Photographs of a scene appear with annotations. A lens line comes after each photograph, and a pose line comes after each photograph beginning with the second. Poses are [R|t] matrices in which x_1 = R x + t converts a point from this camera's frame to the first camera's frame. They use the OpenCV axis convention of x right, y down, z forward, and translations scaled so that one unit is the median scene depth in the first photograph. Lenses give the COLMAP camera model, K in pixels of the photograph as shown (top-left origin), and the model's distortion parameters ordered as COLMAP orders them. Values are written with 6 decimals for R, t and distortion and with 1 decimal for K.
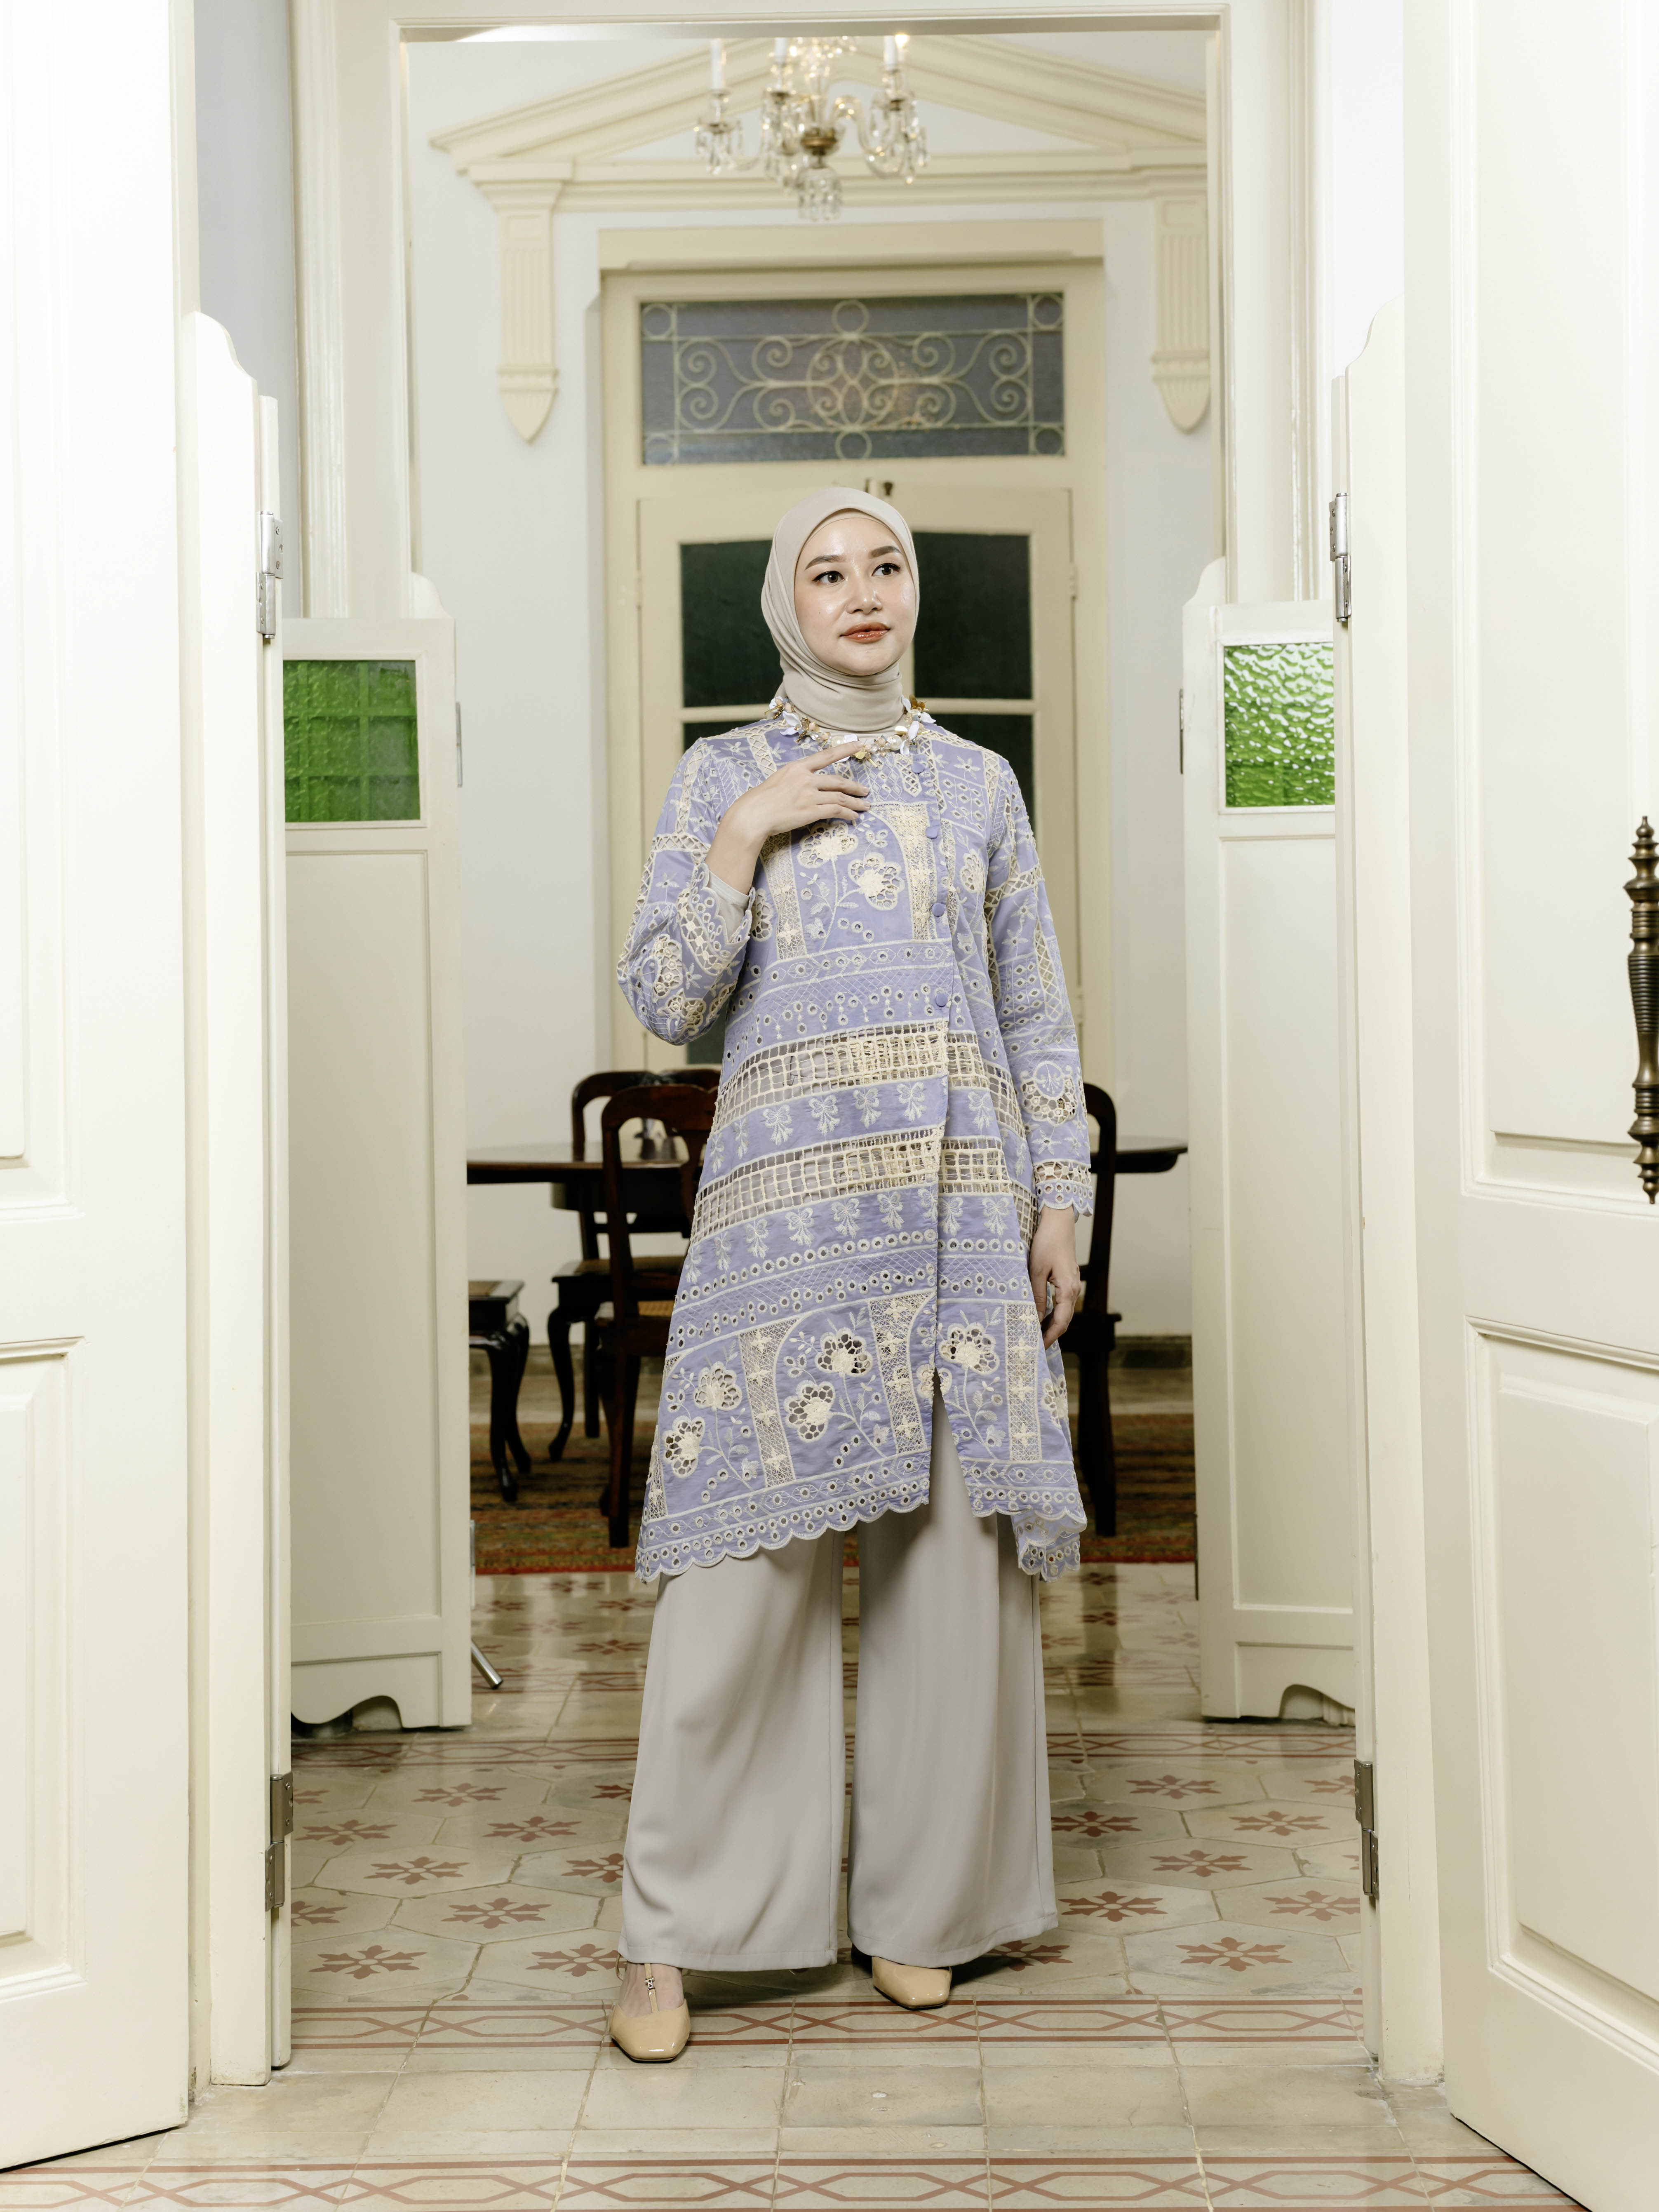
lens RADIAL K [[3217.0, 0, 828.2], [0, 3217.0, 872.1], [0, 0, 1]] dist [0.130168, -0.018854]
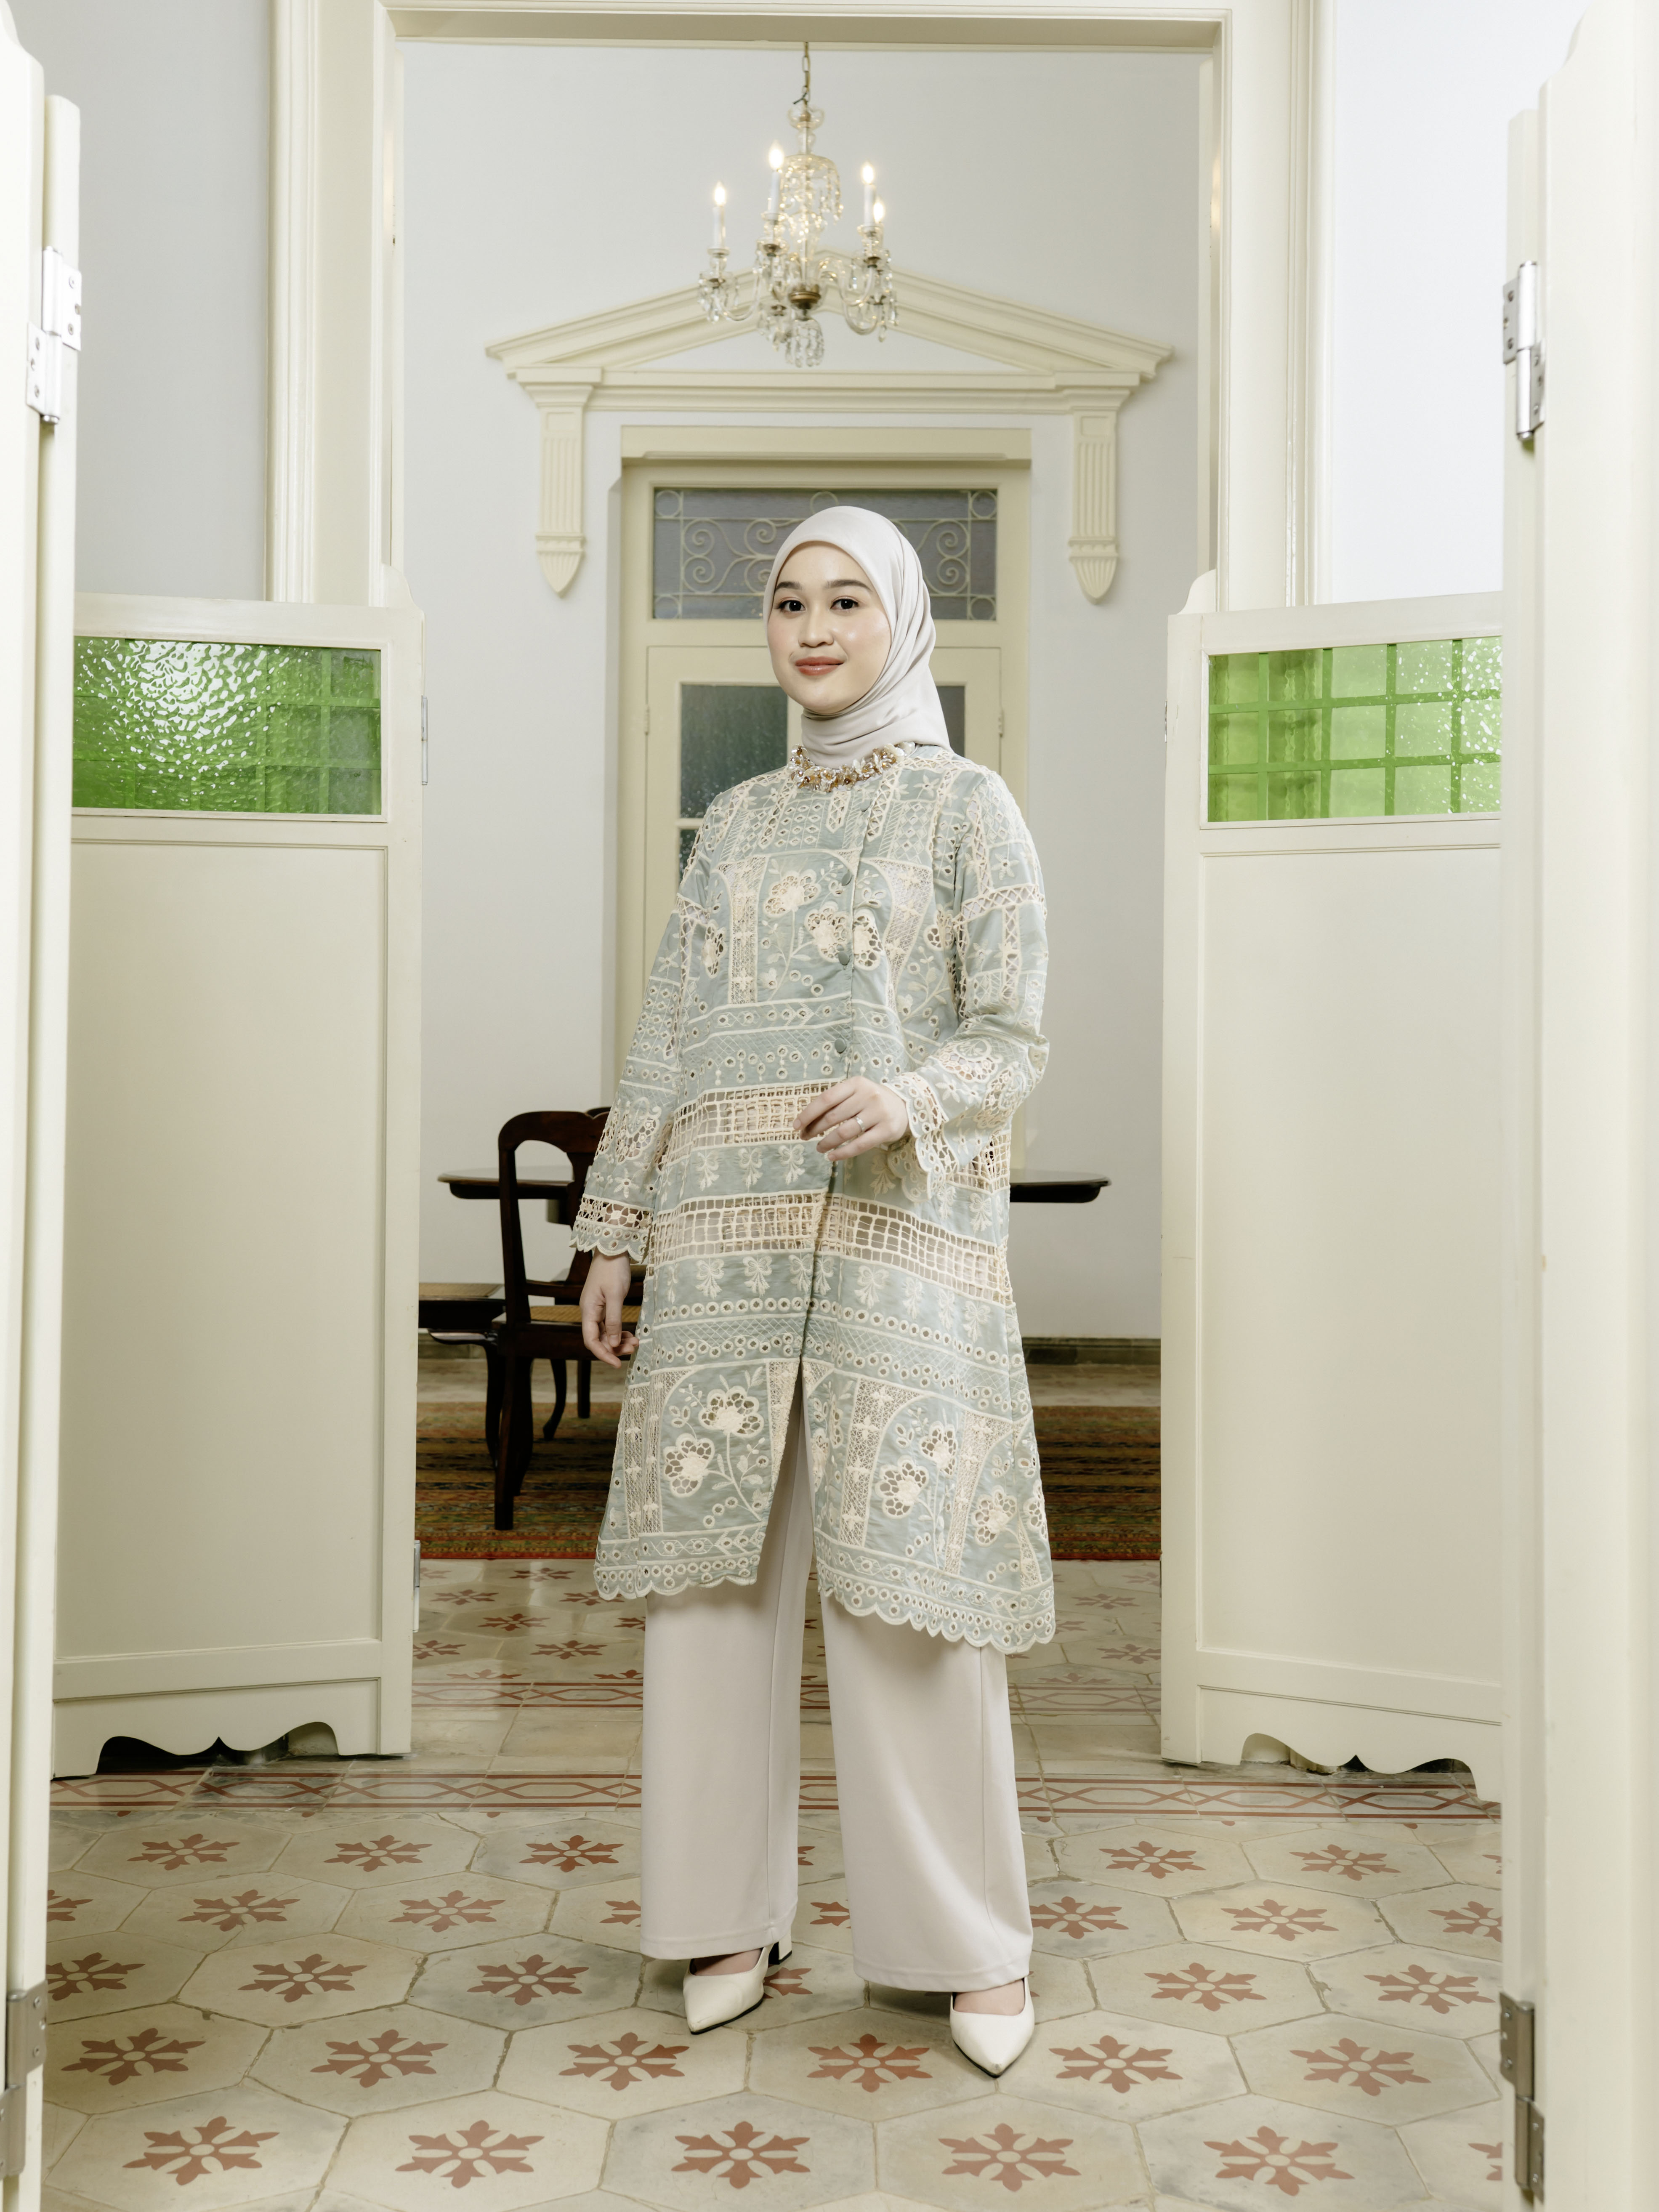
lens RADIAL K [[2331.4, 0, 834.0], [0, 2331.4, 959.5], [0, 0, 1]] dist [0.039059, -0.032655]
pose [[0.999537, 0.024830, 0.017565, -0.001281], [-0.024638, 0.999635, -0.011055, 0.018436], [-0.017833, 0.010617, 0.999785, 0.175866]]
